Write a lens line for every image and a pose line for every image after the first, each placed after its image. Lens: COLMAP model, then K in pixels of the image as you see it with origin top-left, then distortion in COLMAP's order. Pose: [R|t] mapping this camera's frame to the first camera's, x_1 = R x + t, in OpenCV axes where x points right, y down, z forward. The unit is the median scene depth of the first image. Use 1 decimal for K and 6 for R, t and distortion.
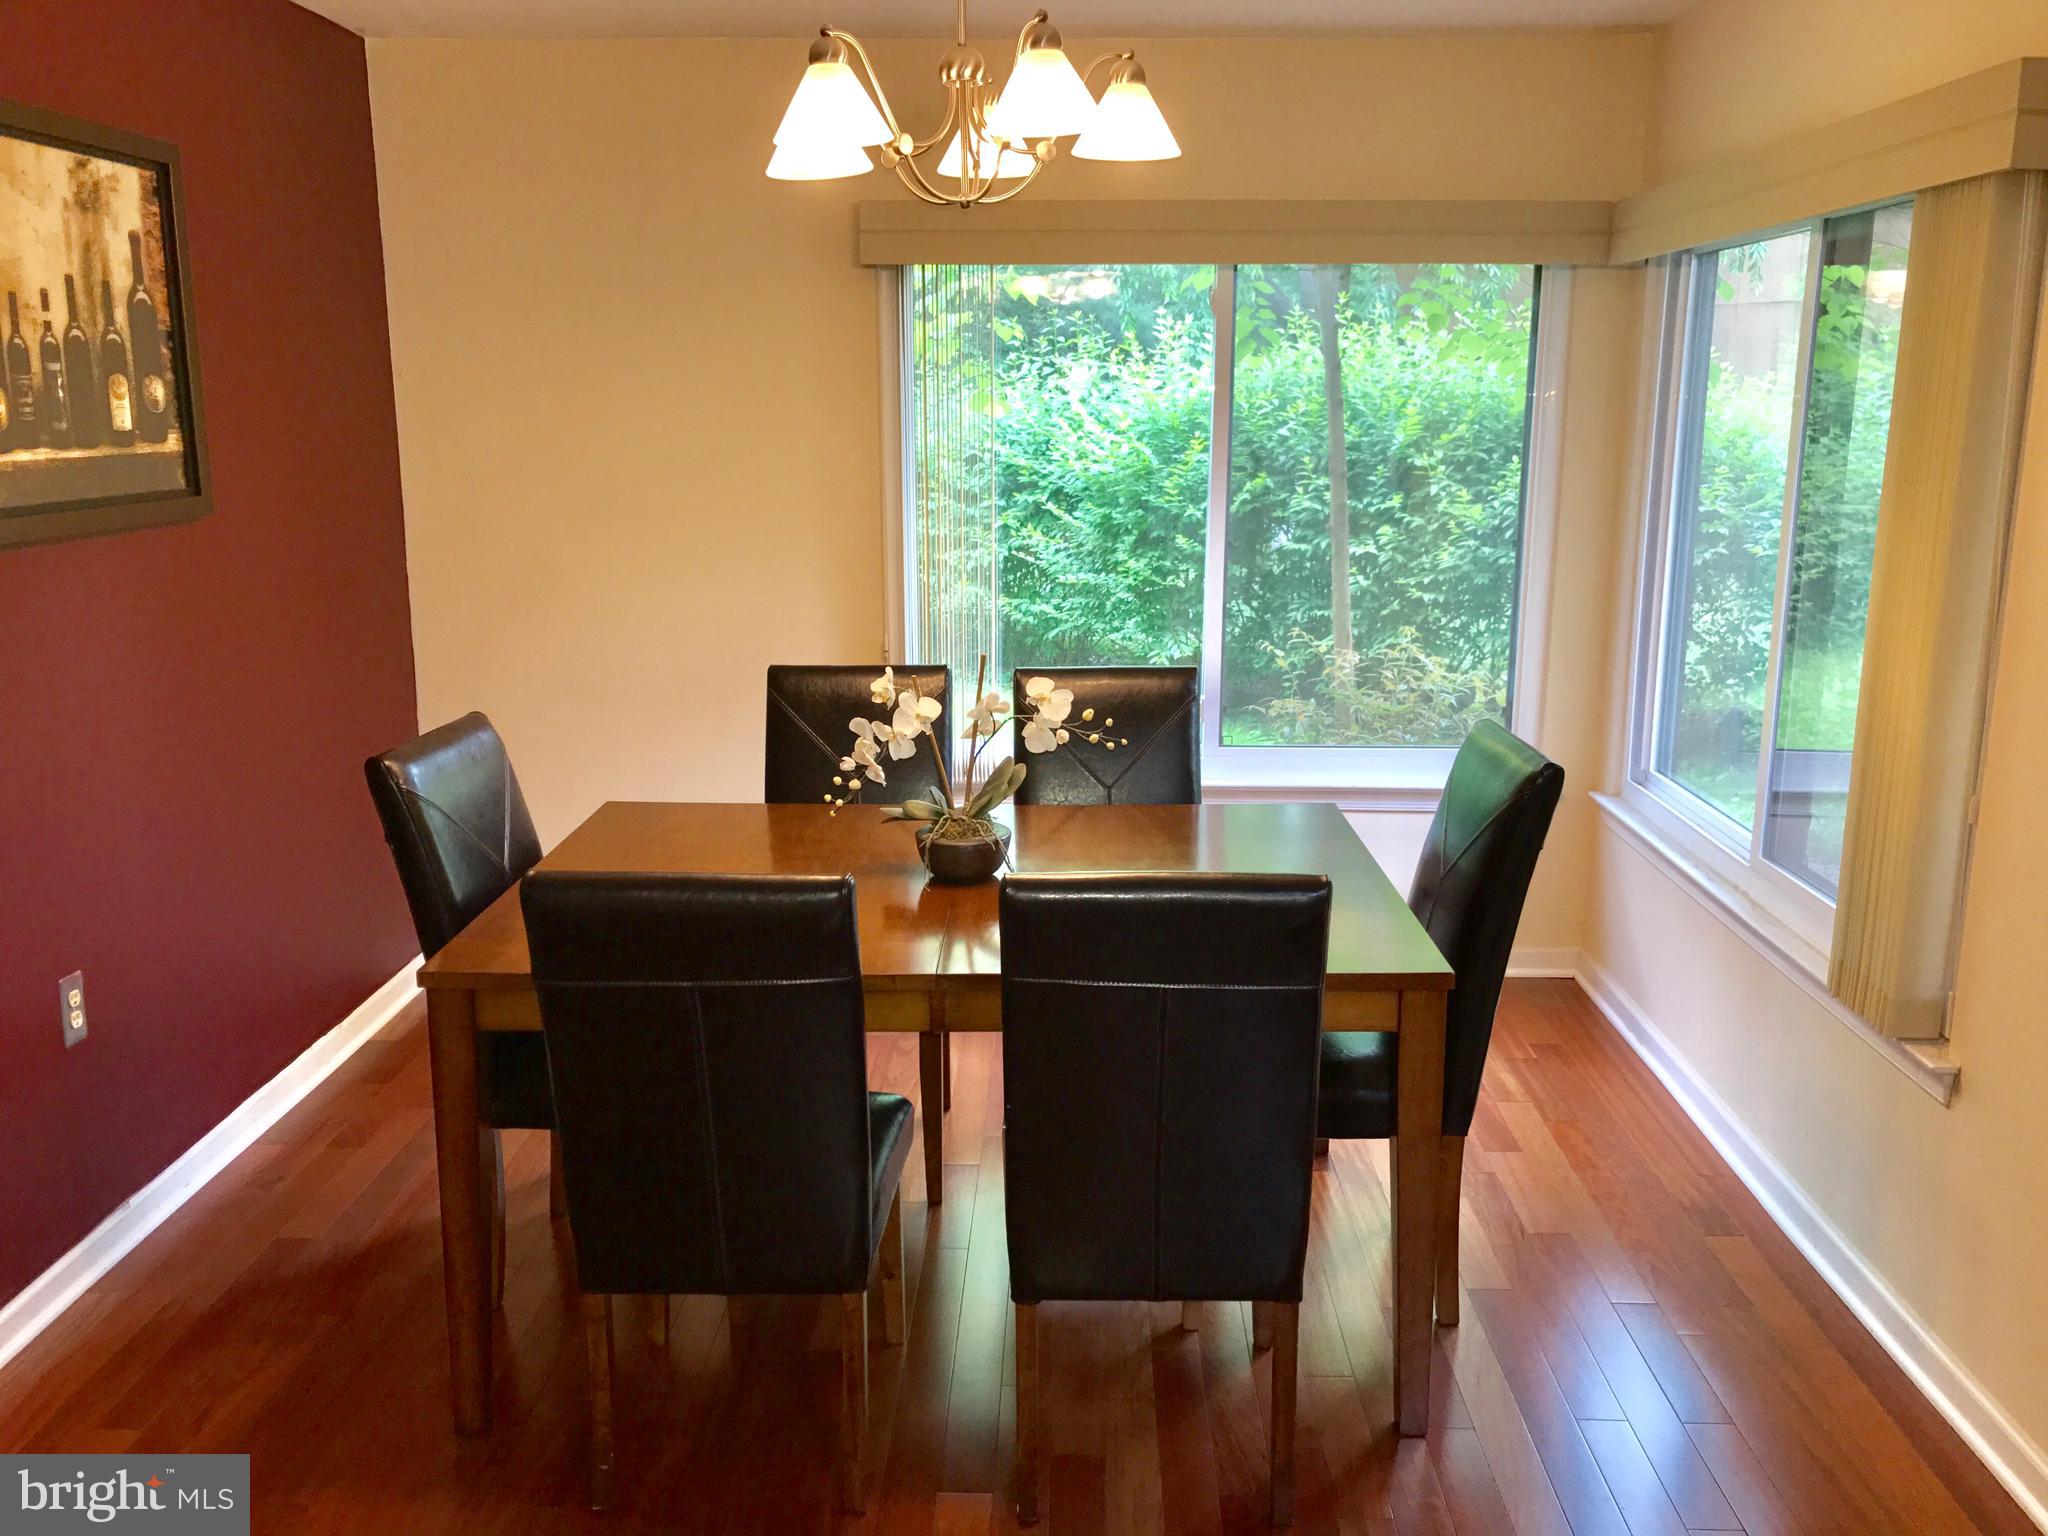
lens RADIAL K [[1708.8, 0, 1024.0], [0, 1708.8, 768.0], [0, 0, 1]] dist [0.036265, -0.017921]
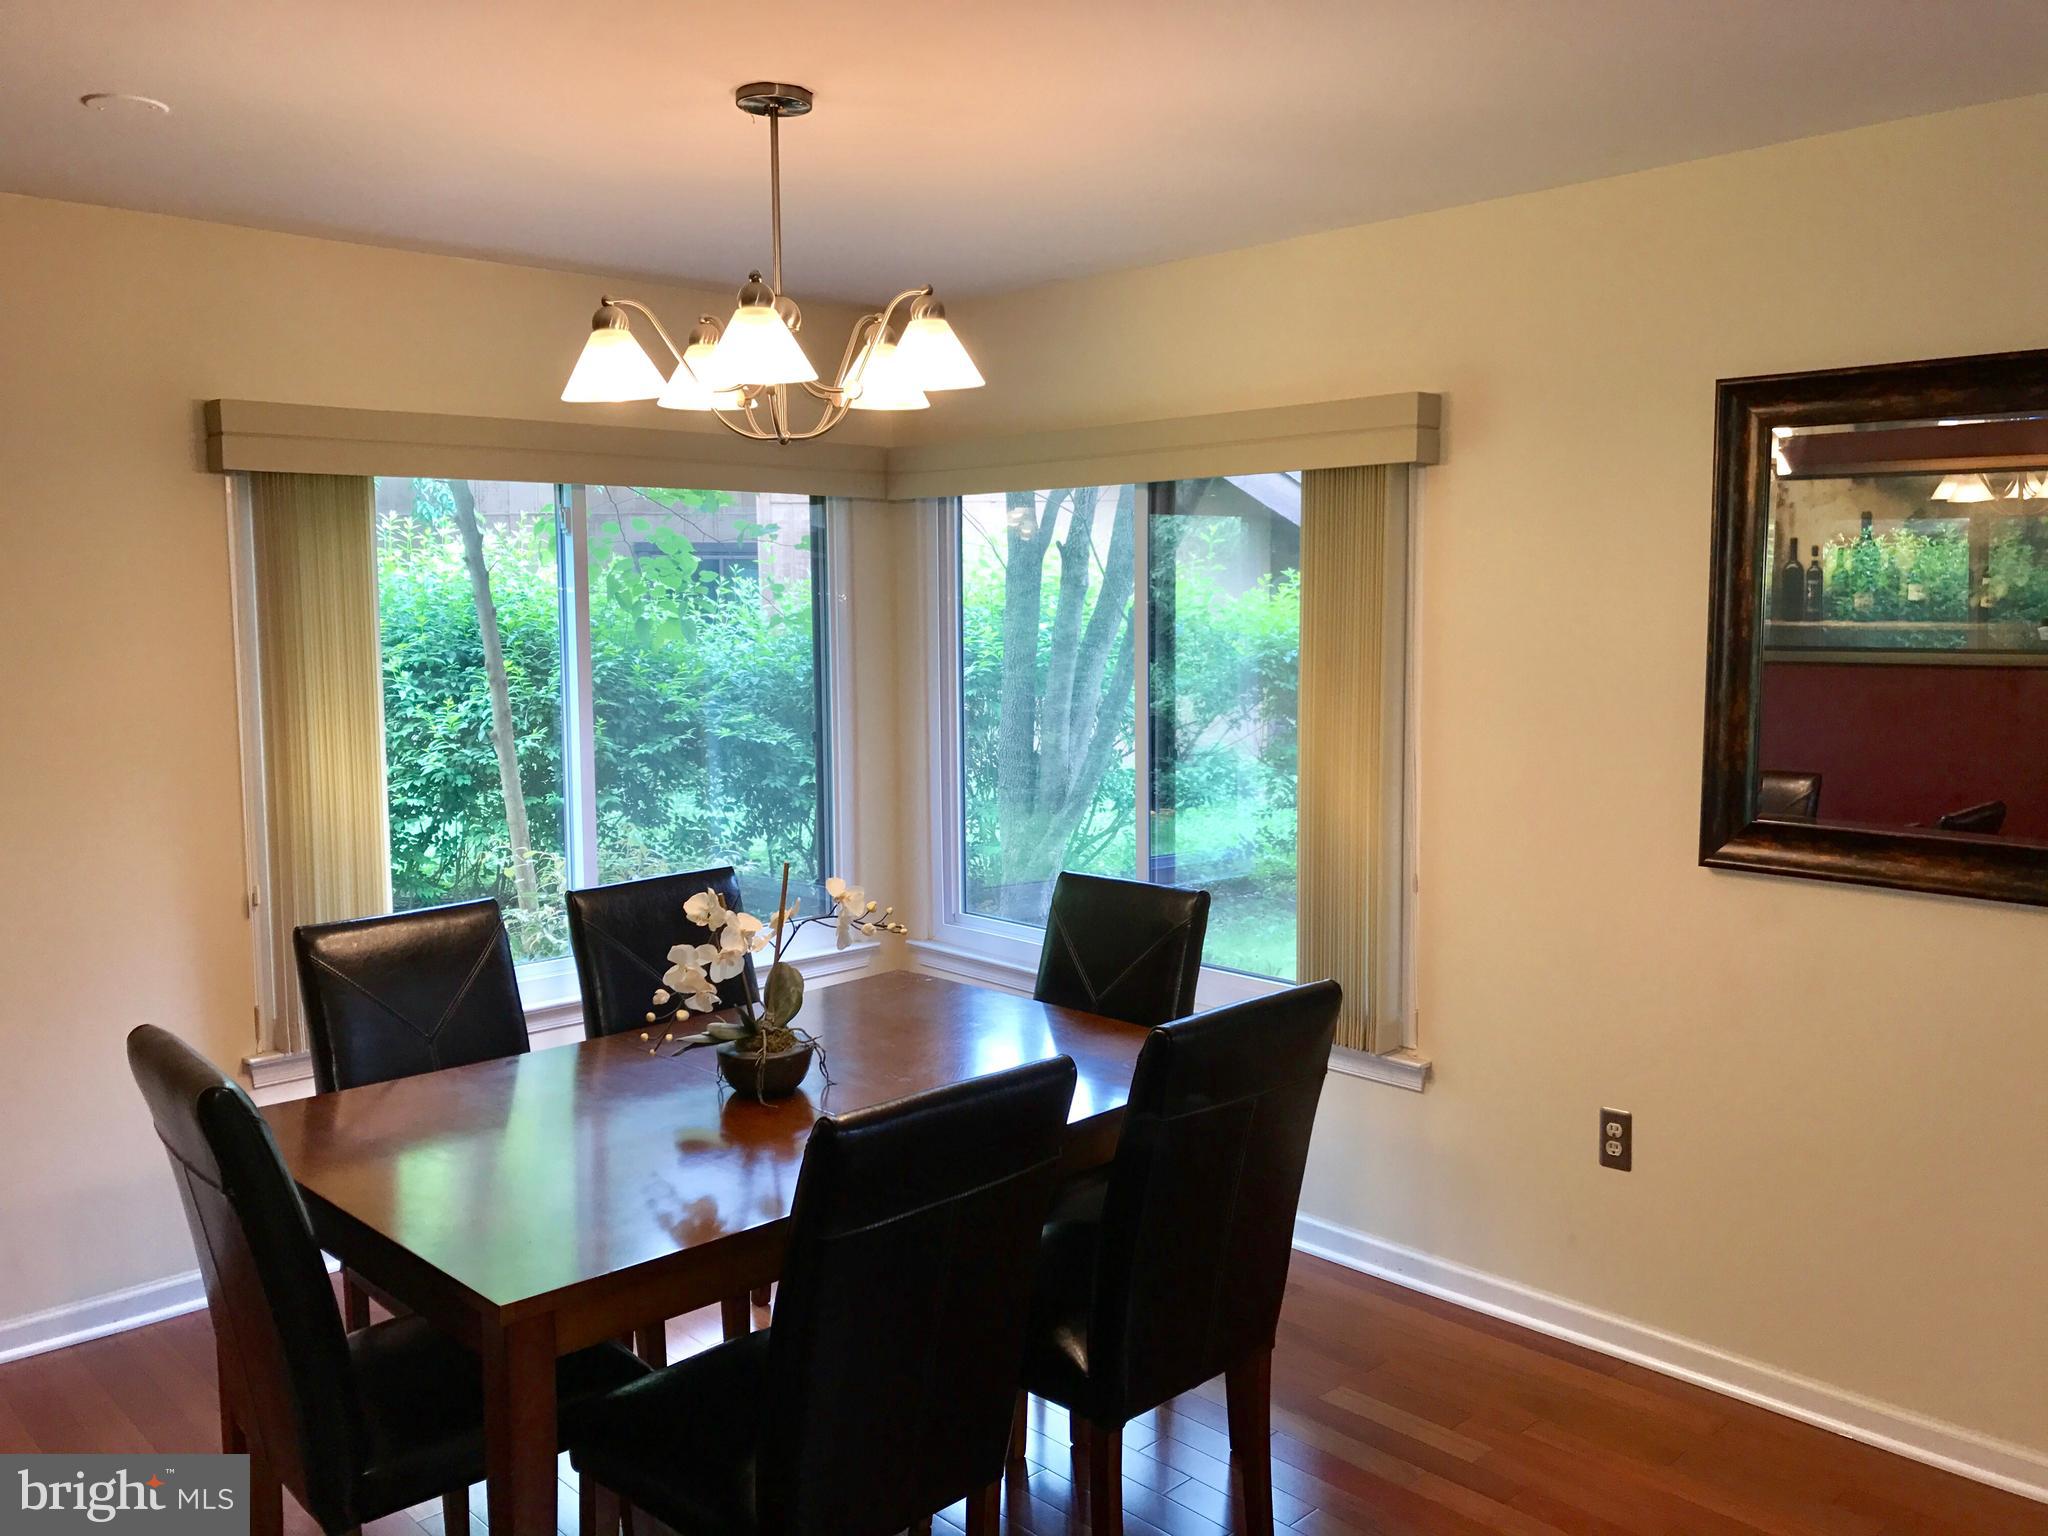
lens RADIAL K [[1708.8, 0, 1024.0], [0, 1708.8, 768.0], [0, 0, 1]] dist [0.036265, -0.017921]
pose [[0.705929, -0.080807, 0.703658, -0.627679], [0.160149, 0.985952, -0.047441, -0.050679], [-0.689939, 0.146180, 0.708954, 0.165248]]
